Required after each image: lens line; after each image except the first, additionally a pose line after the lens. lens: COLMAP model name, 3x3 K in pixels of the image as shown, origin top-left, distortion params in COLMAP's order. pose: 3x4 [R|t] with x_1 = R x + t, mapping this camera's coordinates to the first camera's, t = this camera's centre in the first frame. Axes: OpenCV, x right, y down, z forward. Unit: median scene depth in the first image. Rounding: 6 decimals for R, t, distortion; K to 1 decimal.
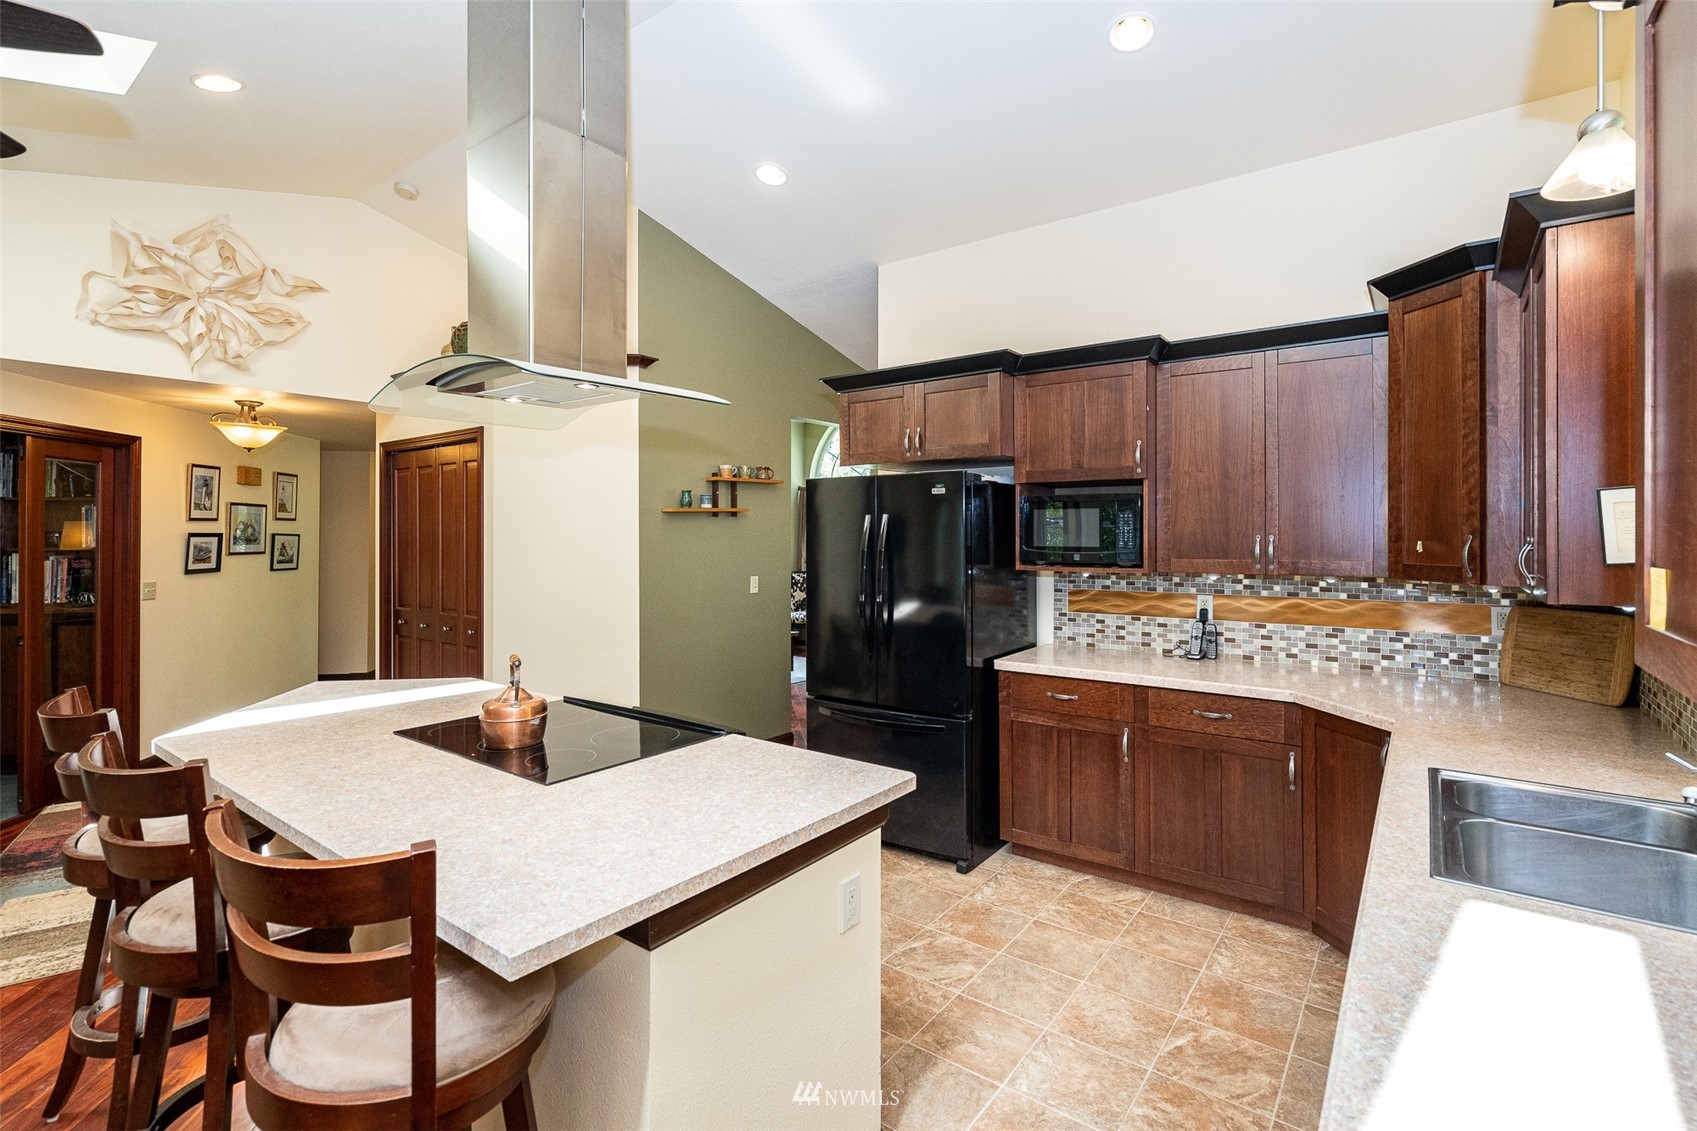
lens RADIAL K [[771.1, 0, 845.1], [0, 771.1, 549.3], [0, 0, 1]] dist [-0.001321, 0.000053]
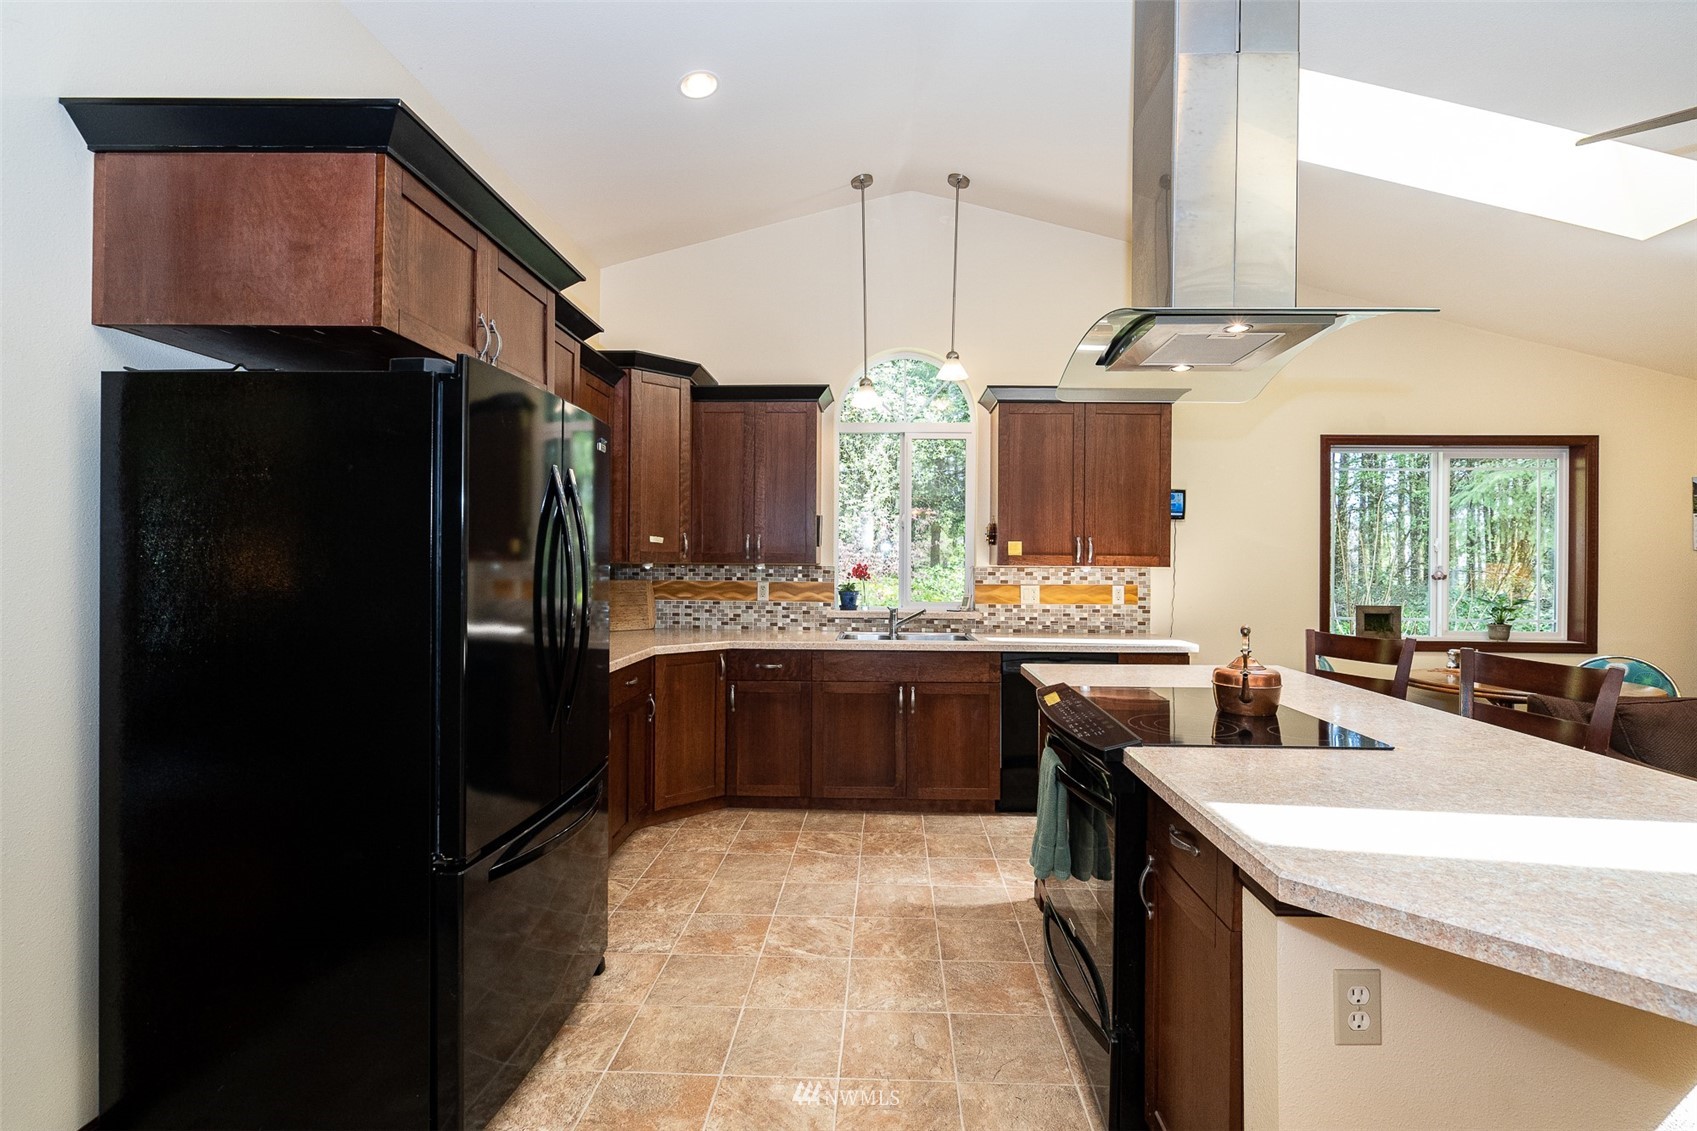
lens RADIAL K [[797.7, 0, 851.3], [0, 797.7, 552.5], [0, 0, 1]] dist [0.011707, -0.000101]
pose [[-0.566361, -0.003907, 0.824148, -0.815204], [0.000659, 0.999986, 0.005193, 0.012596], [-0.824157, 0.003485, -0.566351, 1.614832]]
